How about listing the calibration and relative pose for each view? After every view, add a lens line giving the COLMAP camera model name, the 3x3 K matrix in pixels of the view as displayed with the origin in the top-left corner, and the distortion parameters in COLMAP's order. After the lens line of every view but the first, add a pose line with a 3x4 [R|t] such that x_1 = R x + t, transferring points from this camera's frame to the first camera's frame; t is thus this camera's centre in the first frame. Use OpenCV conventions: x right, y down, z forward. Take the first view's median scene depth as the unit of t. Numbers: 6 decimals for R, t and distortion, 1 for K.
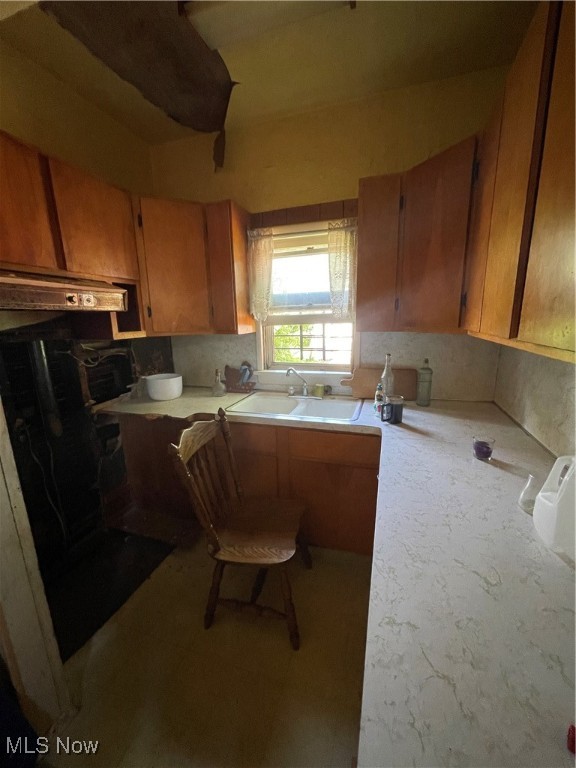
lens RADIAL K [[309.5, 0, 288.2], [0, 309.5, 384.5], [0, 0, 1]] dist [-0.003604, 0.001044]
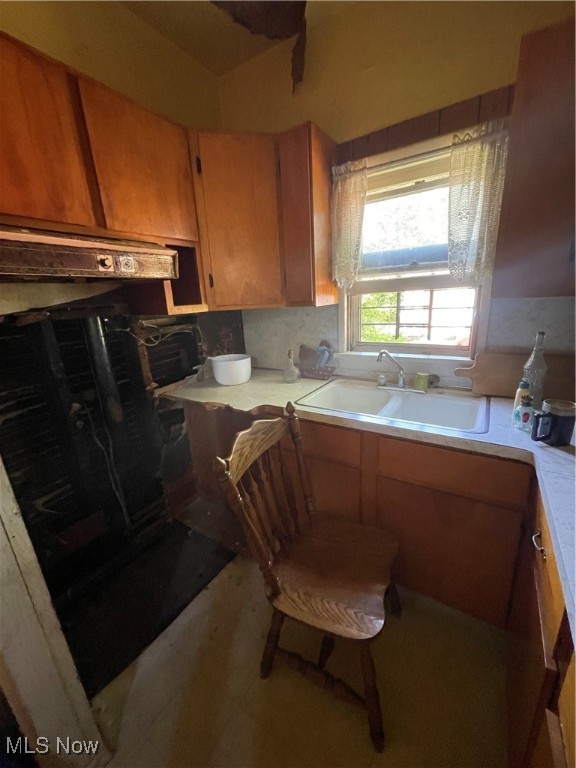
lens RADIAL K [[309.5, 0, 288.3], [0, 309.5, 385.3], [0, 0, 1]] dist [-0.003604, 0.001044]
pose [[0.966749, 0.044528, -0.251819, -0.024586], [-0.024427, 0.996300, 0.082396, -0.028380], [0.254556, -0.073505, 0.964260, 0.232253]]
